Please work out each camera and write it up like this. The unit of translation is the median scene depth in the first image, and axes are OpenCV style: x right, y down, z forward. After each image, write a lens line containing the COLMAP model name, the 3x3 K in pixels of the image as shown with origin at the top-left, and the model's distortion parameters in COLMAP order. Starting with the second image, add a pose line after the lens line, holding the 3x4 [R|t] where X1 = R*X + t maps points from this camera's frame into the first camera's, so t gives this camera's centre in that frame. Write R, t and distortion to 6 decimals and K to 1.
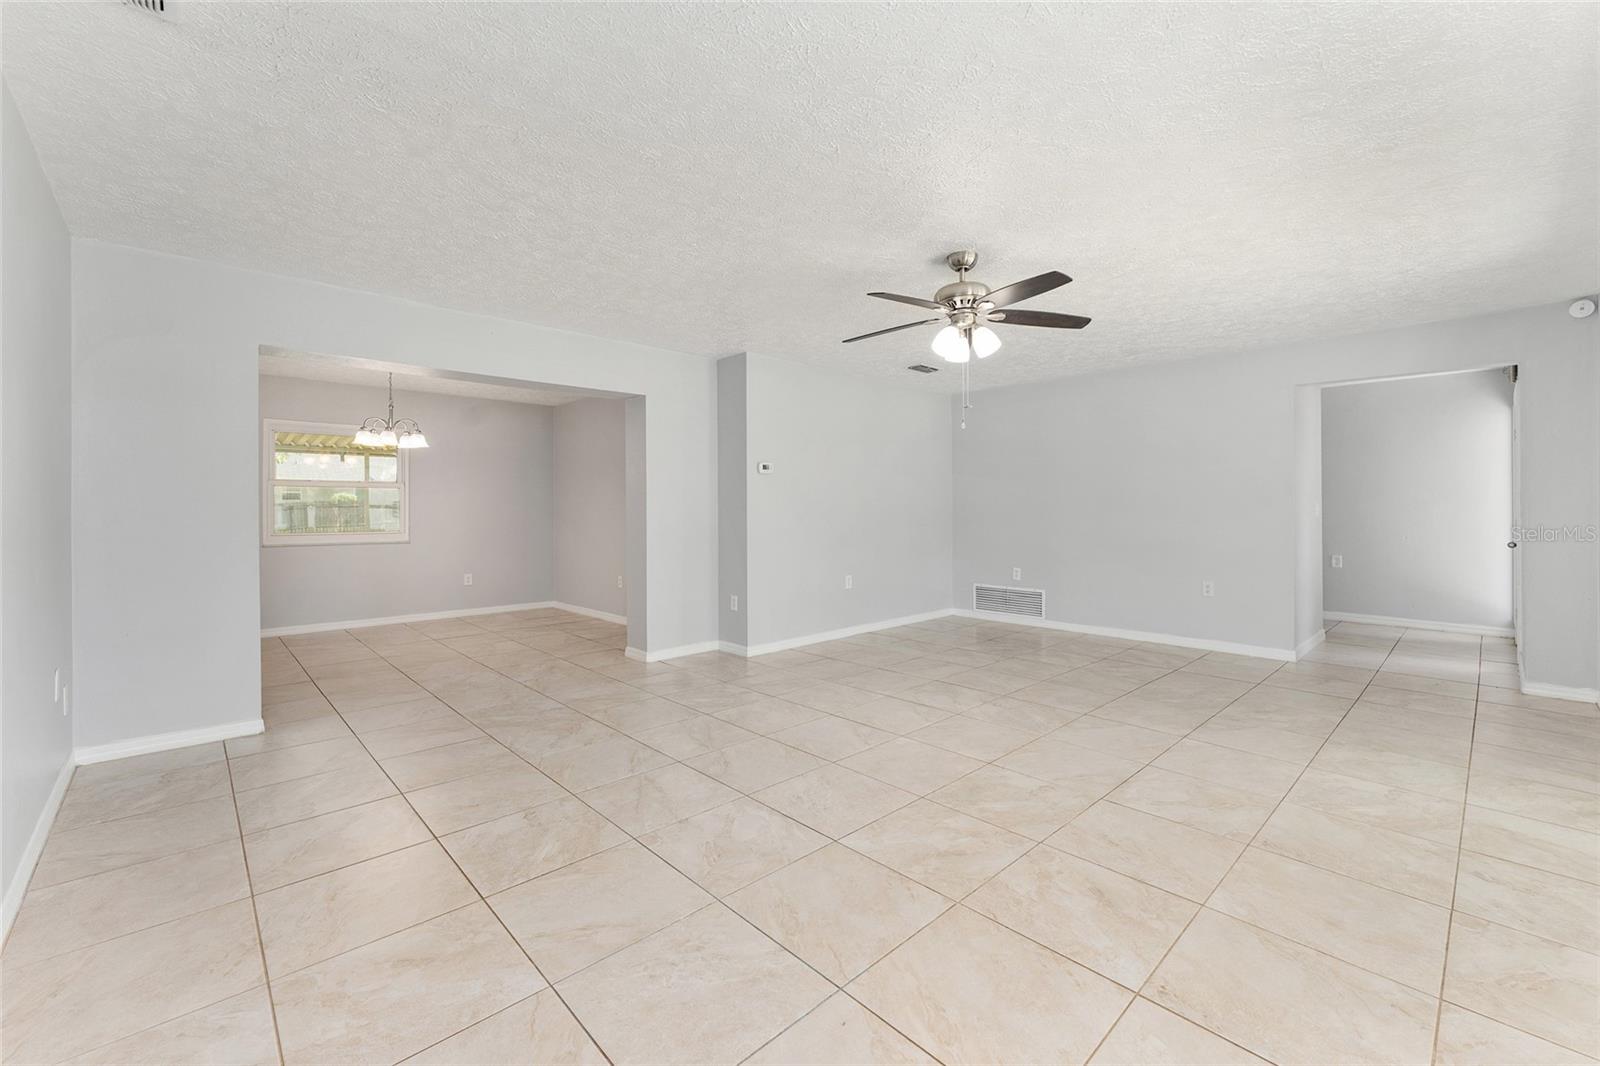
lens RADIAL K [[660.2, 0, 799.1], [0, 660.2, 510.7], [0, 0, 1]] dist [-0.001116, -0.000258]
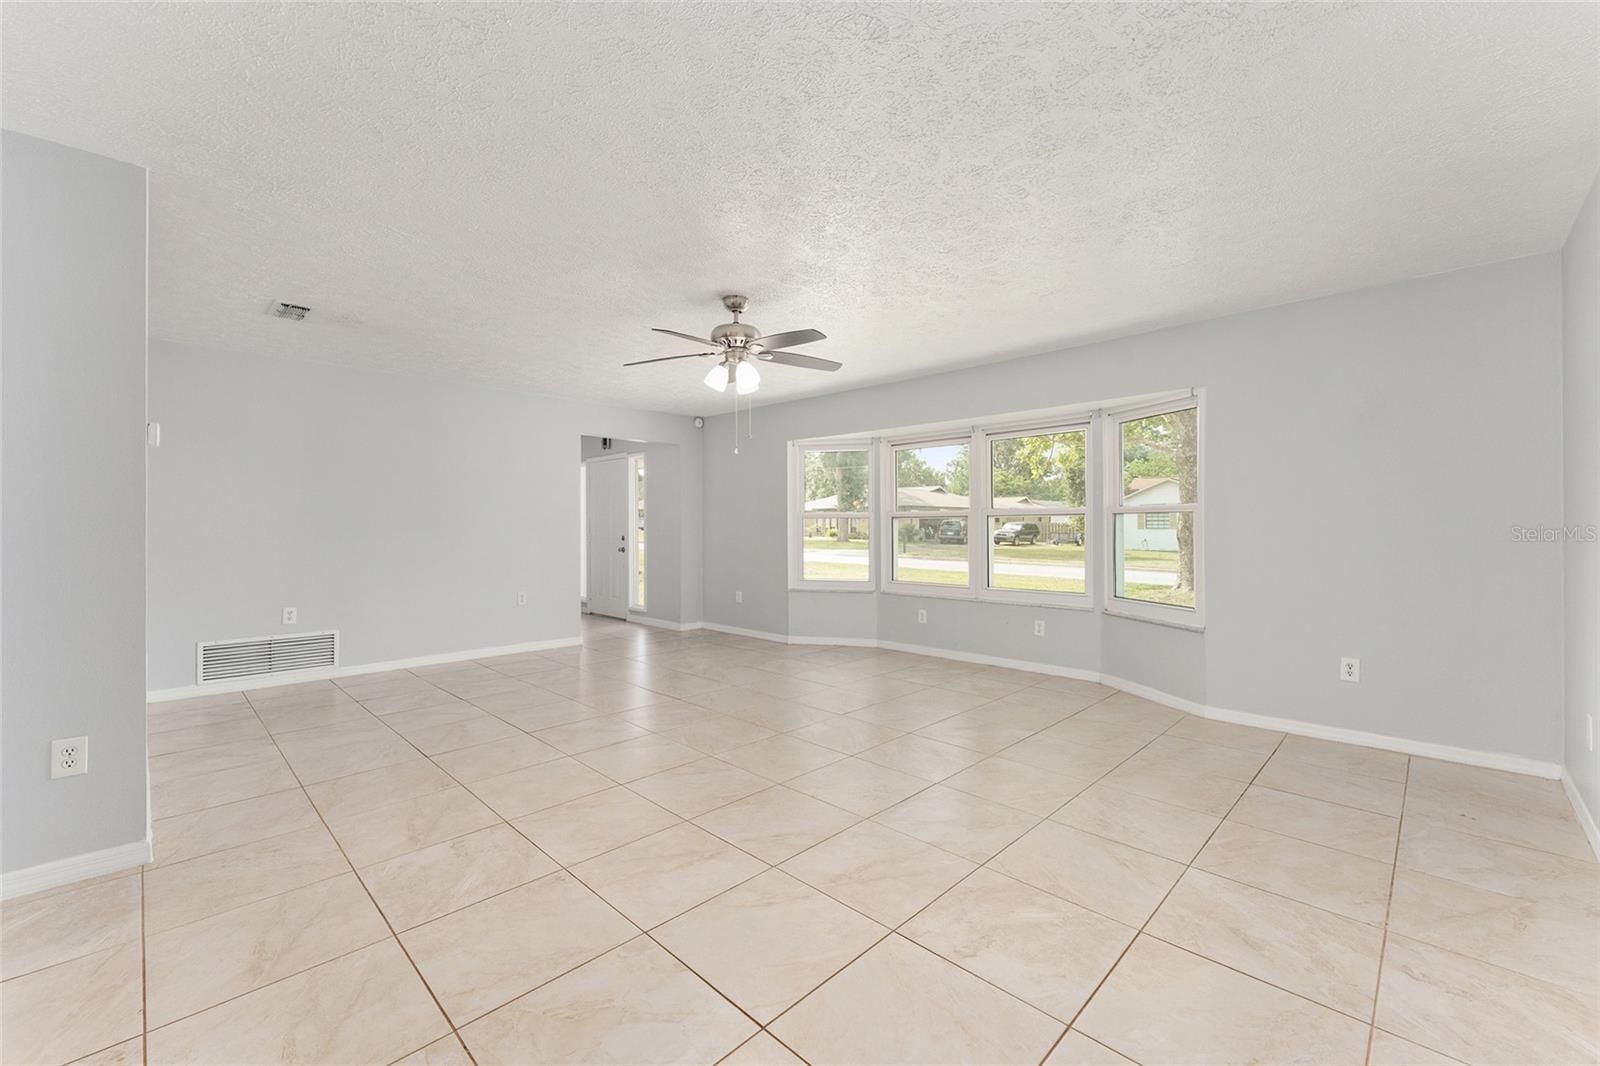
lens RADIAL K [[655.1, 0, 800.0], [0, 655.1, 533.0], [0, 0, 1]] dist [0.000596, 0.000048]
pose [[-0.039761, -0.008035, 0.999177, -0.861650], [0.001753, 0.999966, 0.008111, -0.002382], [-0.999208, 0.002074, -0.039746, 0.935977]]
